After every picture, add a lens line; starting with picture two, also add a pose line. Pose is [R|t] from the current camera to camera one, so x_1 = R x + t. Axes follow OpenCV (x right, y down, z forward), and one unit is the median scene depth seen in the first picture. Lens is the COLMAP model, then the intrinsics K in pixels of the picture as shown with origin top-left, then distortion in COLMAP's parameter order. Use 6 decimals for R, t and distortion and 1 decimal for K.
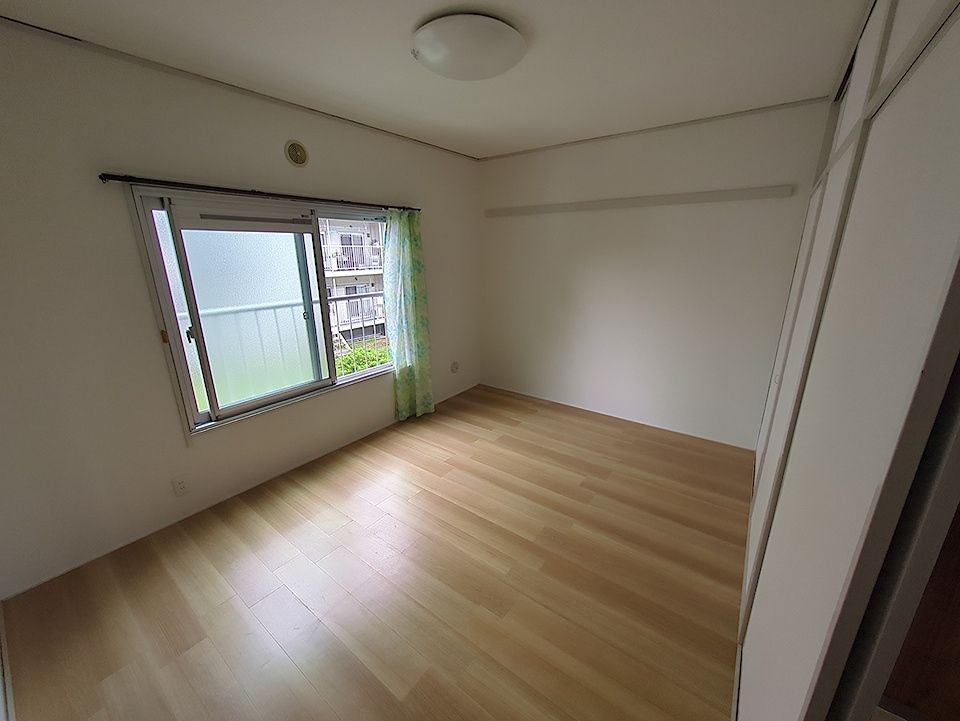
lens RADIAL K [[376.3, 0, 485.5], [0, 376.3, 360.3], [0, 0, 1]] dist [-0.005184, -0.000401]
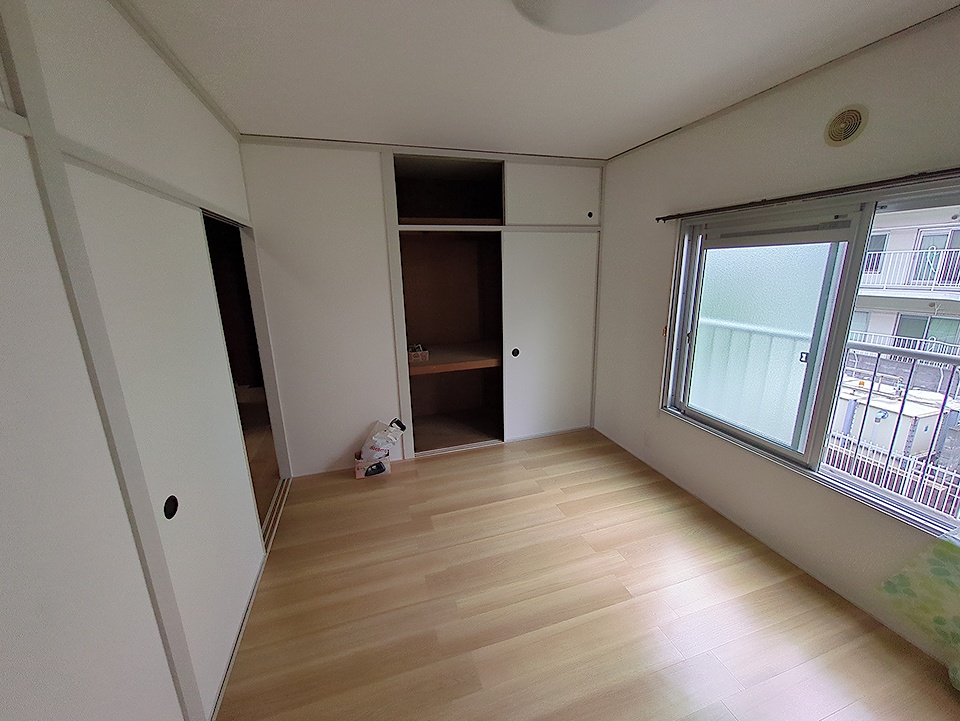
lens RADIAL K [[378.1, 0, 482.1], [0, 378.1, 359.5], [0, 0, 1]] dist [-0.004862, 0.002308]
pose [[-0.585989, 0.205330, -0.783873, 0.460564], [-0.209515, 0.896076, 0.391345, -0.276981], [0.782765, 0.393557, -0.482071, 0.899701]]
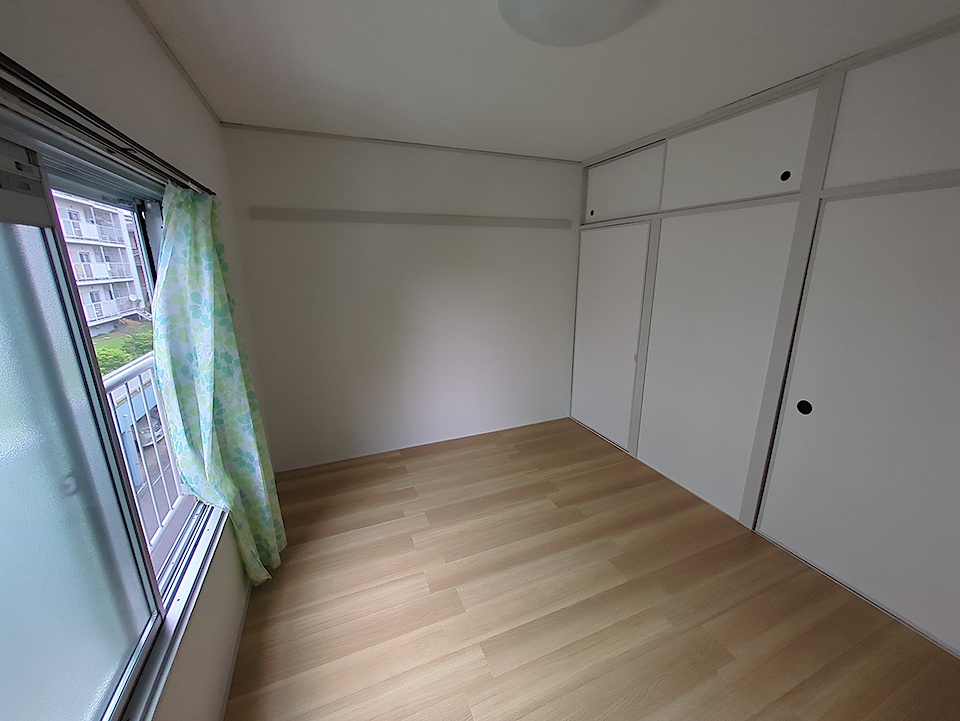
lens RADIAL K [[378.1, 0, 482.1], [0, 378.1, 359.5], [0, 0, 1]] dist [-0.004862, 0.002308]
pose [[0.518148, -0.209462, 0.829246, -0.560184], [0.244591, 0.965346, 0.091009, -0.168160], [-0.819572, 0.155670, 0.551425, 0.545608]]
